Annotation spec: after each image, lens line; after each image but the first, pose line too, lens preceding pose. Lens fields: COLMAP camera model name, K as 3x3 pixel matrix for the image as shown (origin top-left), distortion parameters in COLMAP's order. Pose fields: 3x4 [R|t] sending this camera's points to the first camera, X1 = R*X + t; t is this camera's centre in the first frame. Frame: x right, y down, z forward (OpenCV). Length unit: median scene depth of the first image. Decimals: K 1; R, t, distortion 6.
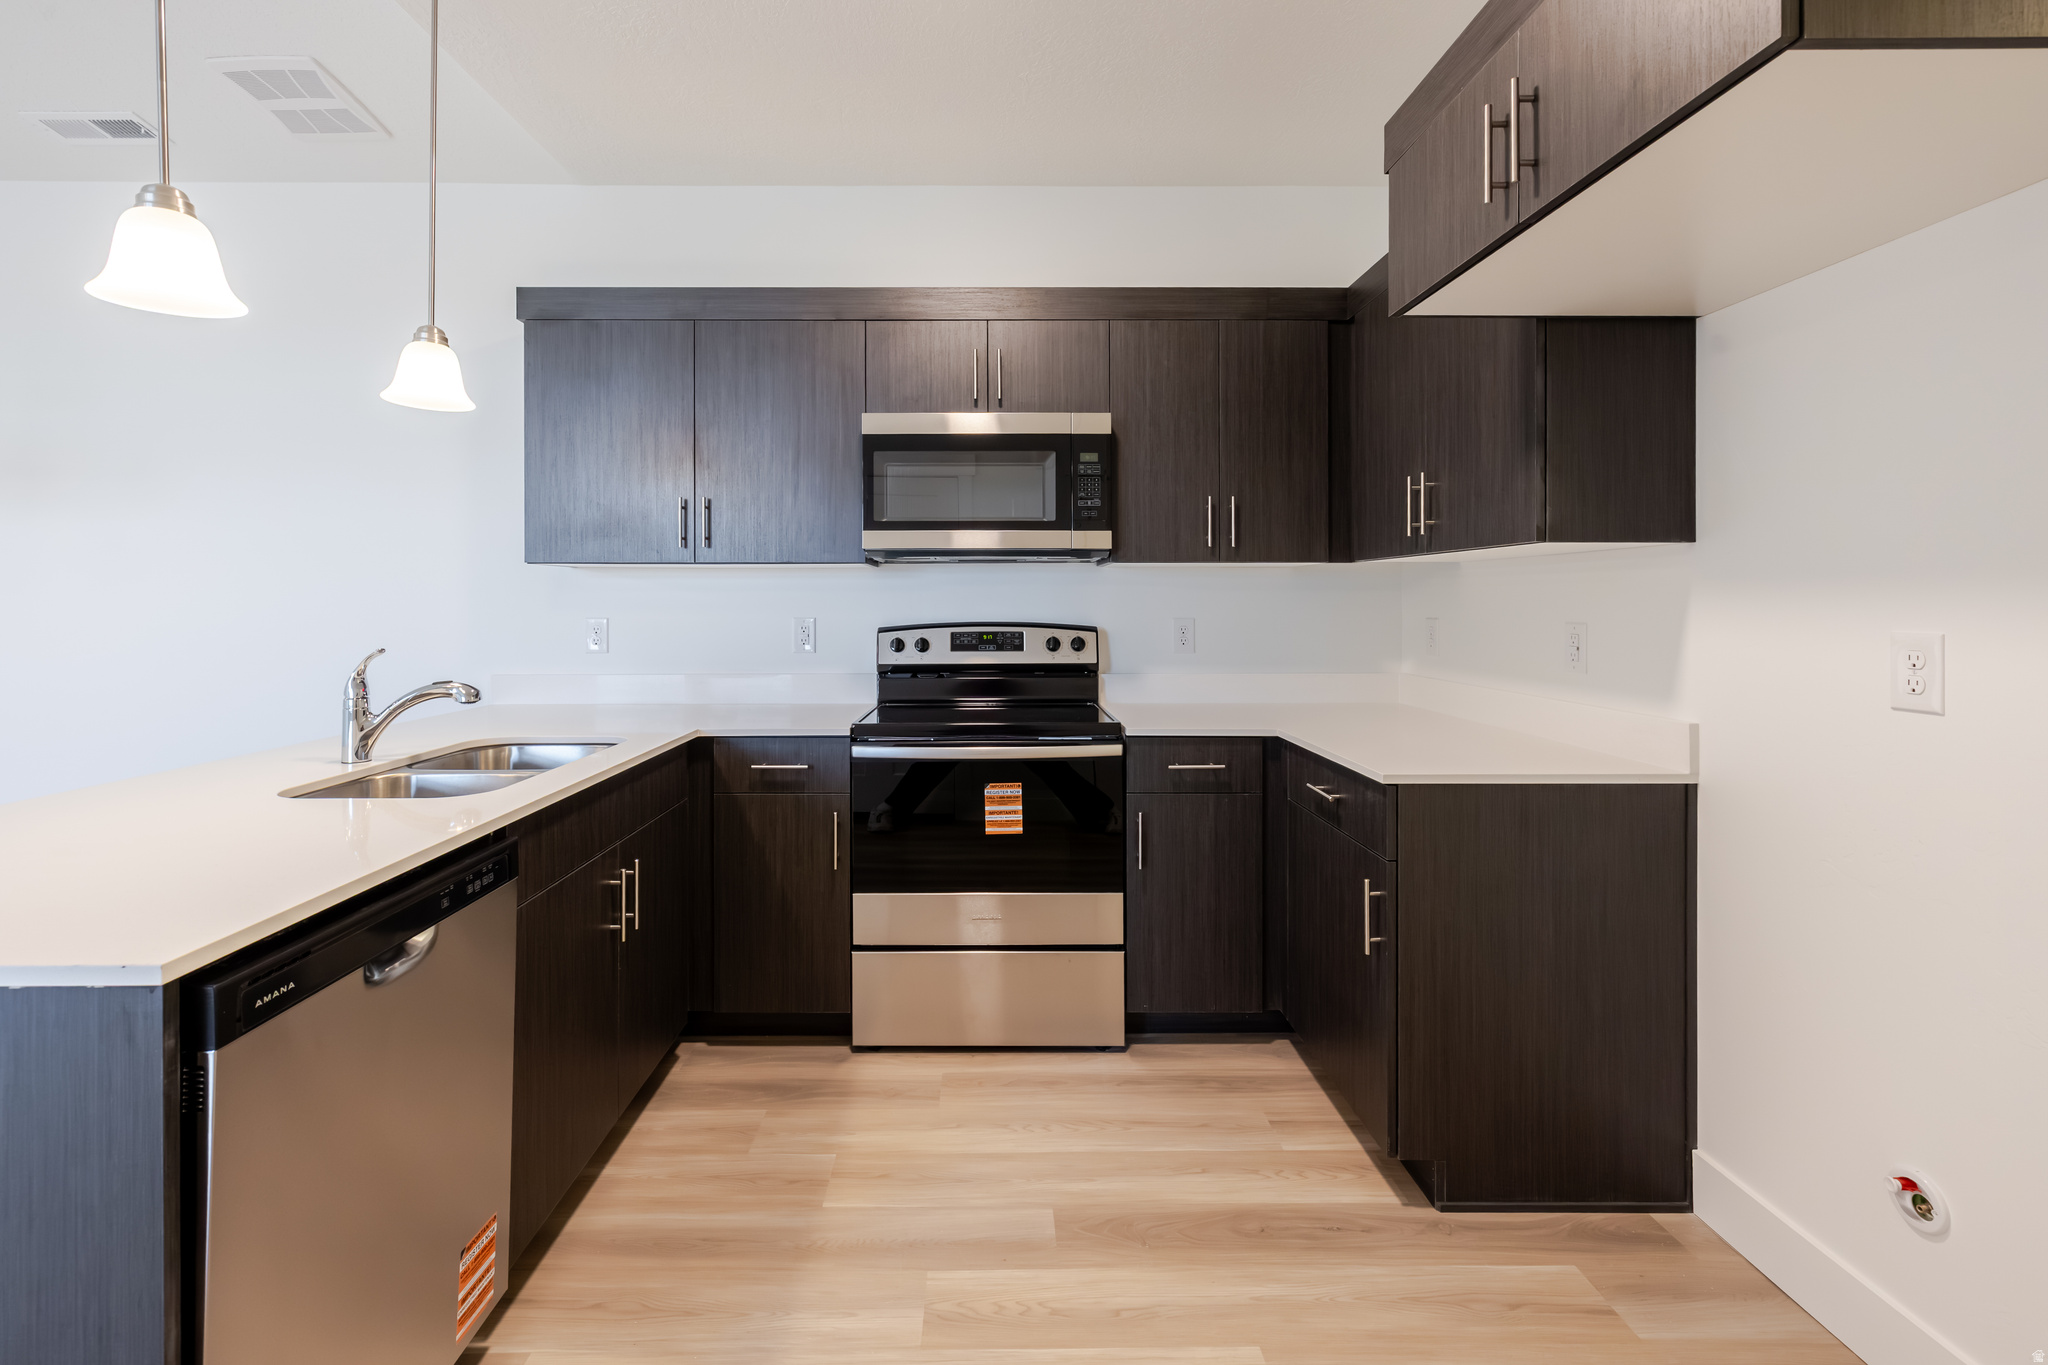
lens RADIAL K [[902.5, 0, 1011.5], [0, 902.5, 638.8], [0, 0, 1]] dist [0.002160, 0.000359]
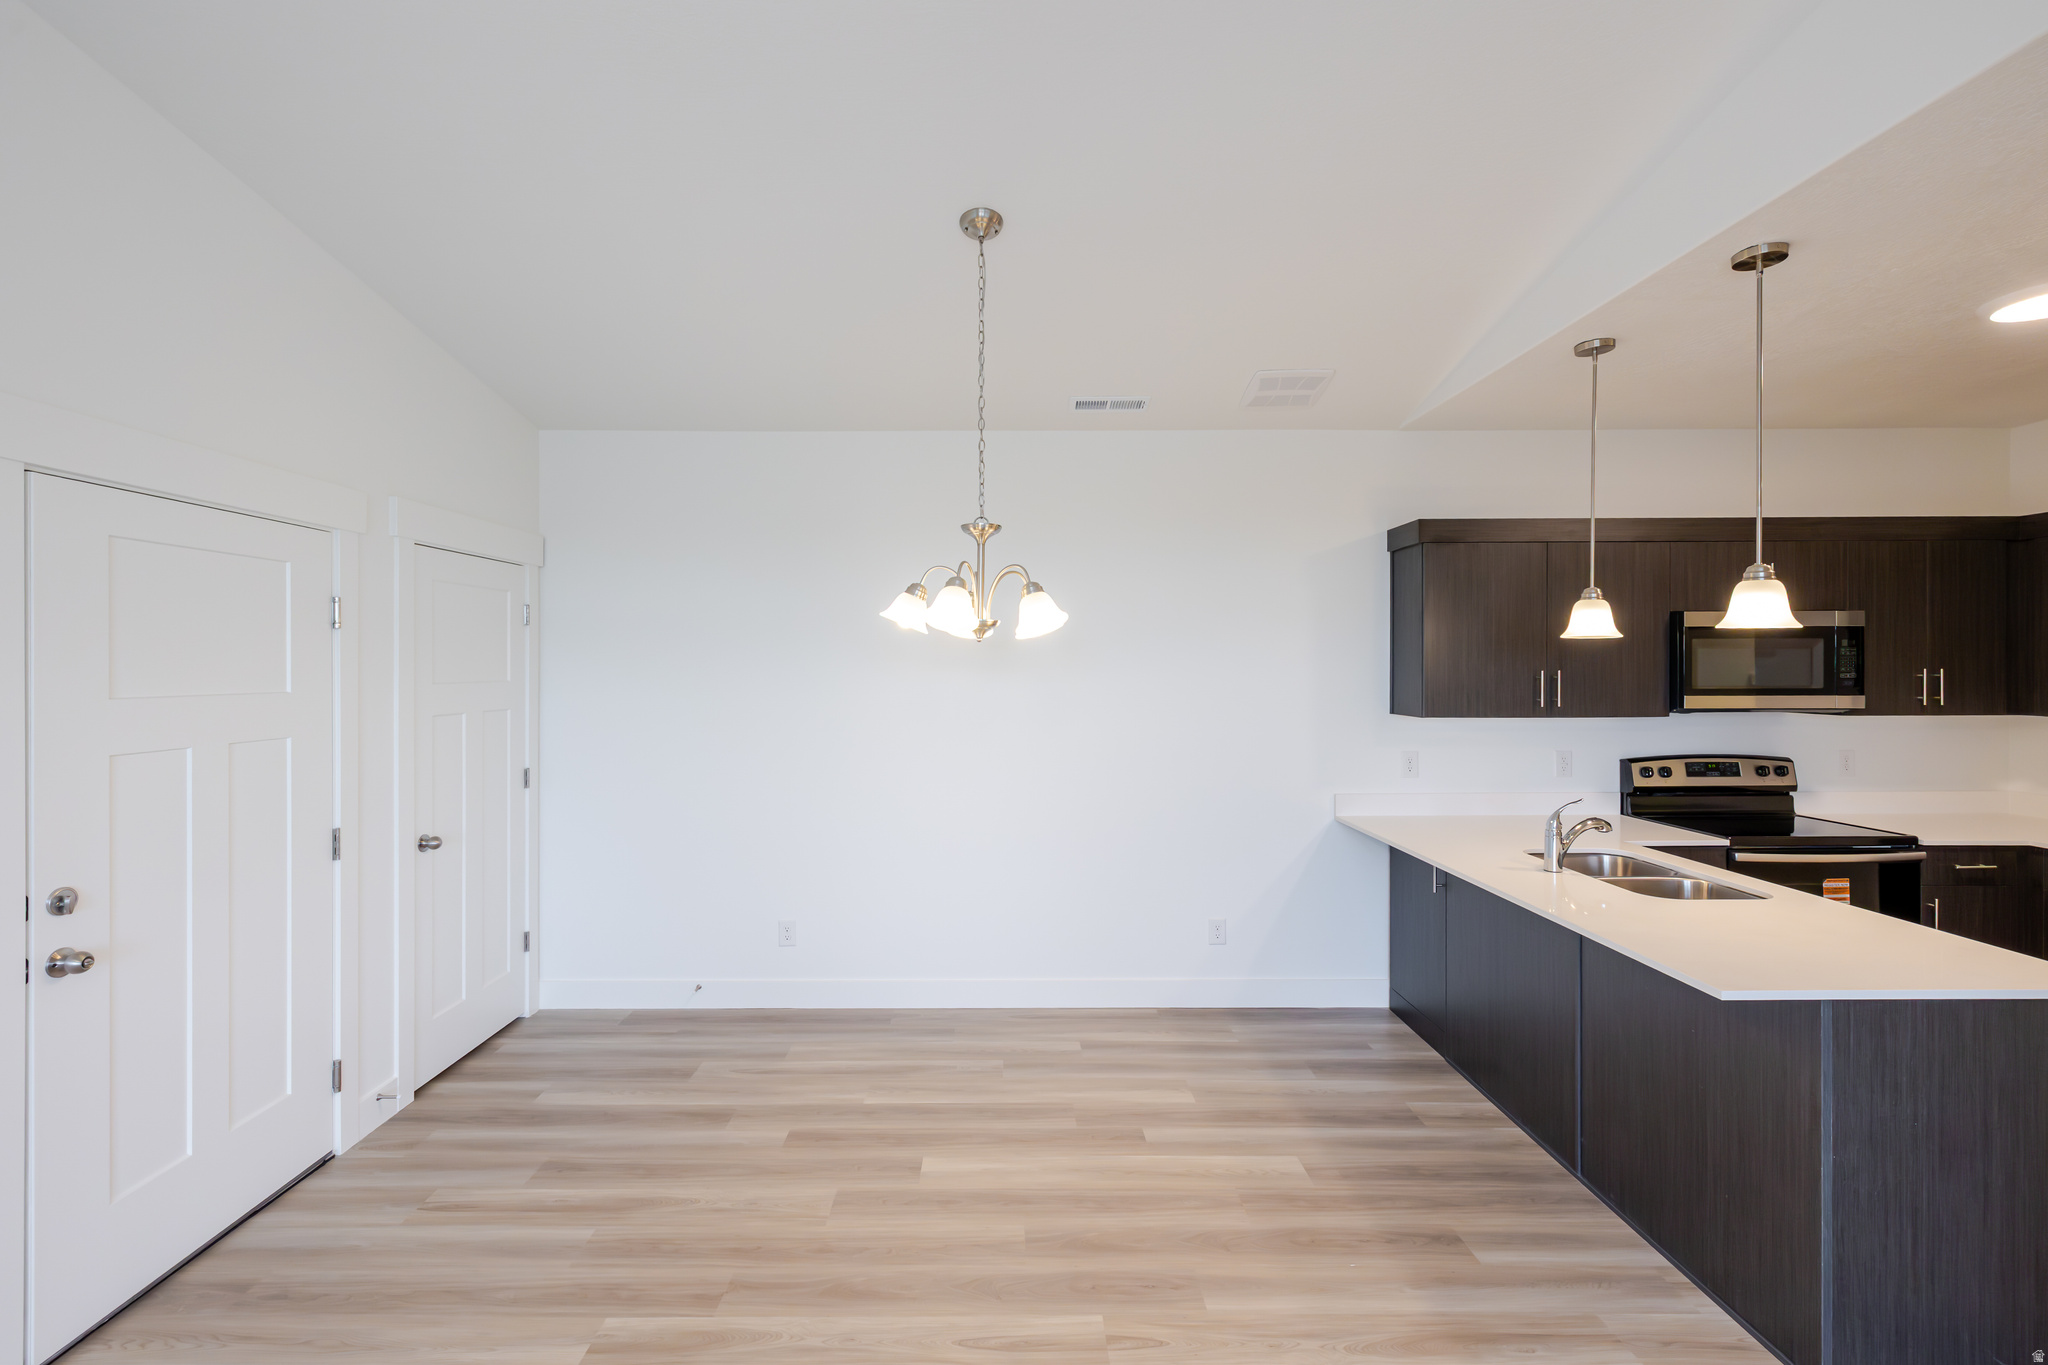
lens RADIAL K [[884.7, 0, 1014.9], [0, 884.7, 714.0], [0, 0, 1]] dist [0.001053, 0.000318]
pose [[0.999999, -0.000833, 0.000651, -1.191463], [0.000823, 0.999889, 0.014884, -0.111558], [-0.000663, -0.014883, 0.999889, -0.363085]]
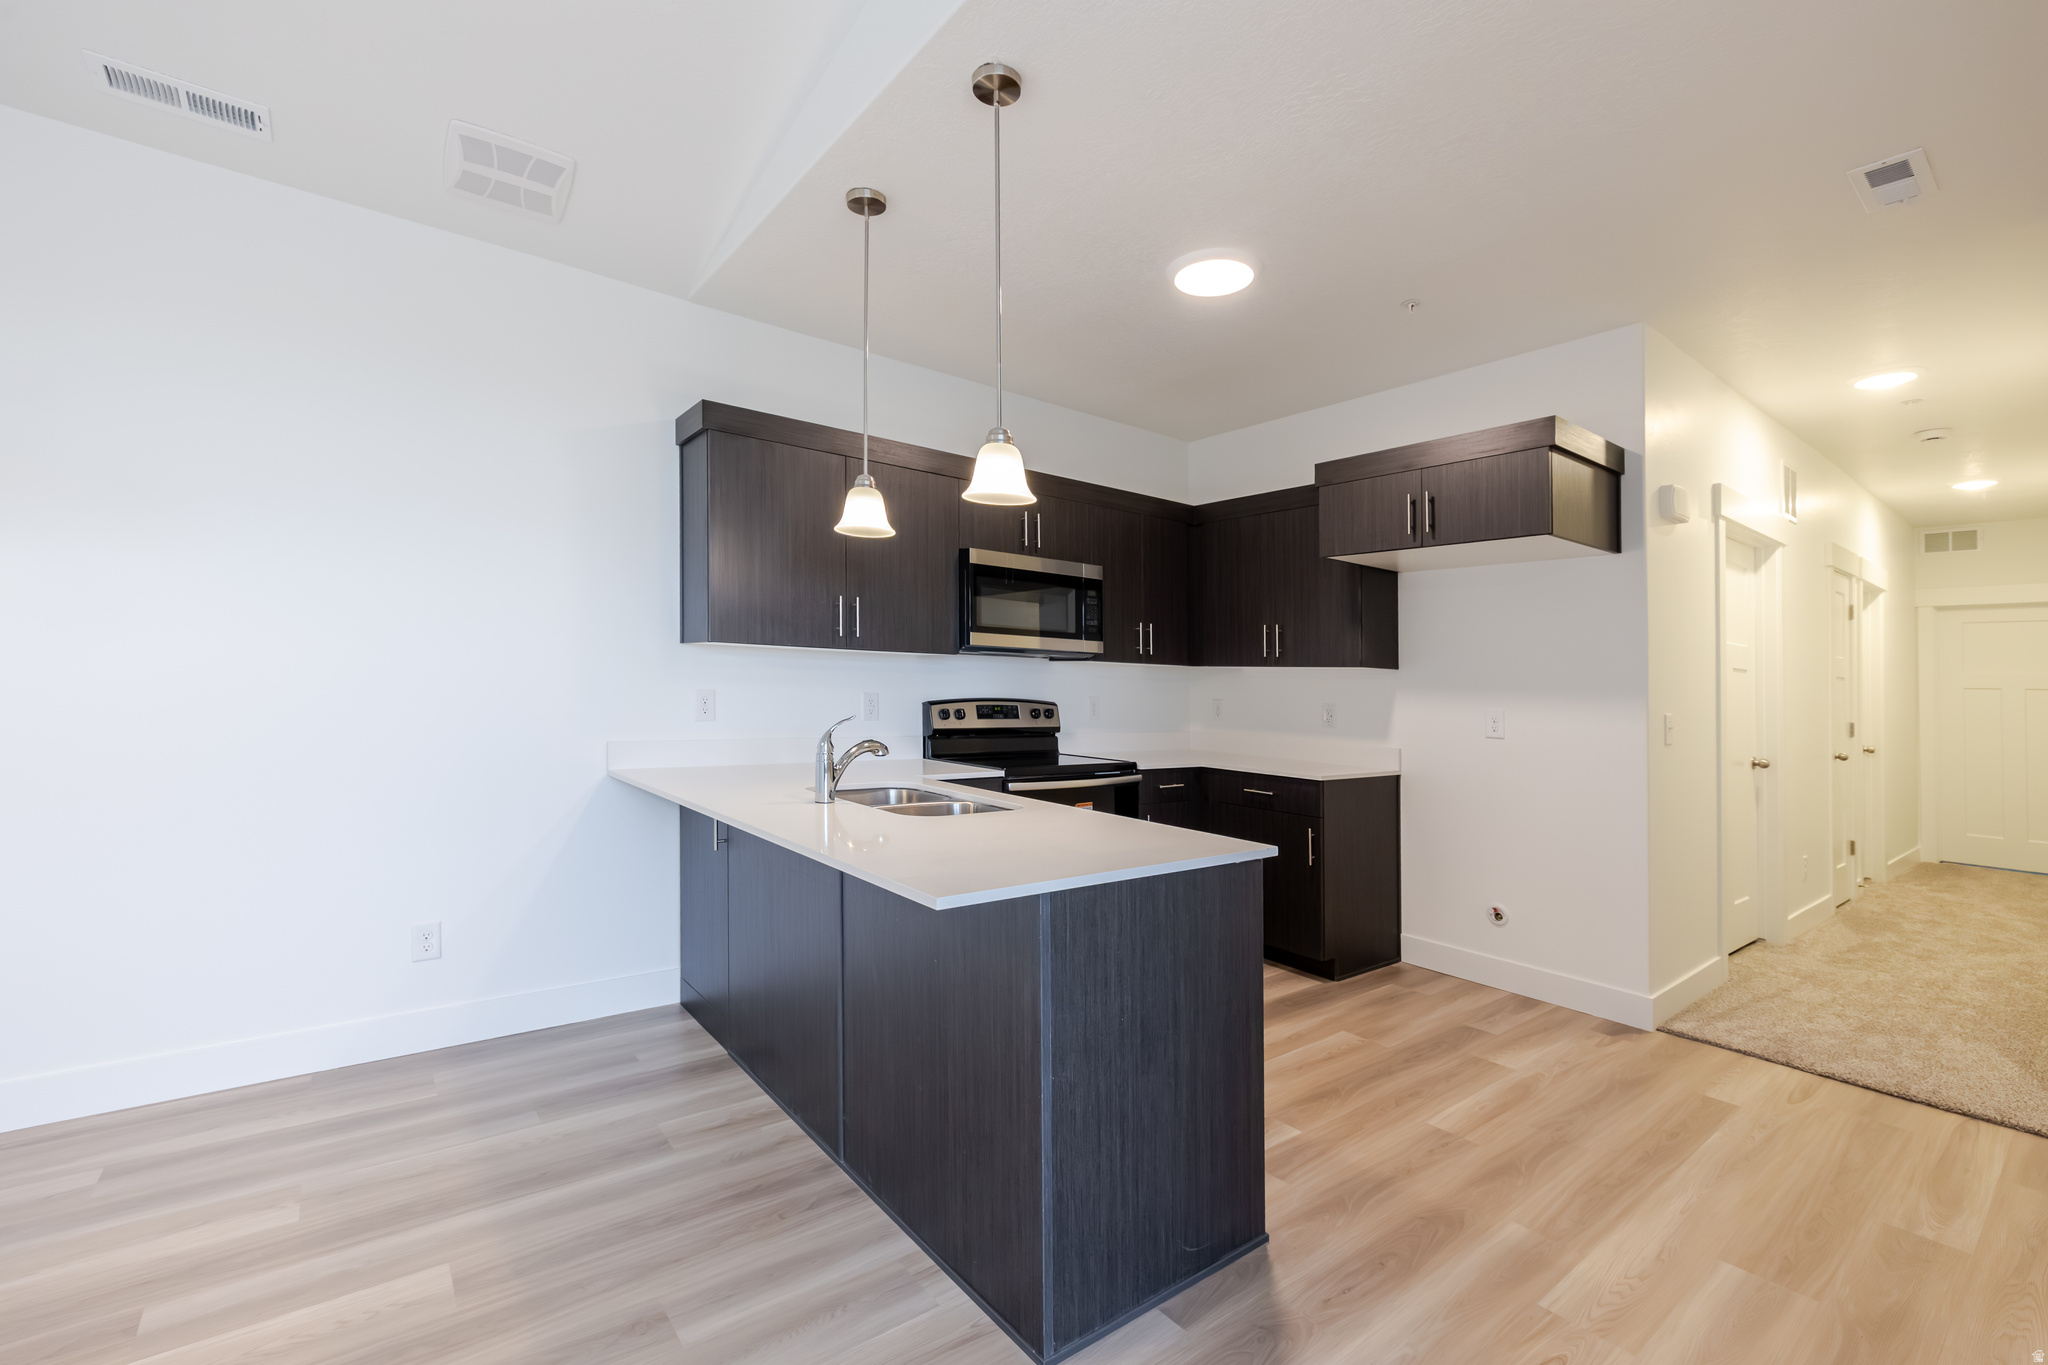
lens RADIAL K [[867.8, 0, 1018.3], [0, 867.8, 710.6], [0, 0, 1]] dist [-0.000408, 0.000258]
pose [[0.797428, 0.004531, 0.603398, -0.911496], [-0.003080, 0.999989, -0.003438, 0.005986], [-0.603407, 0.000883, 0.797433, -0.115953]]
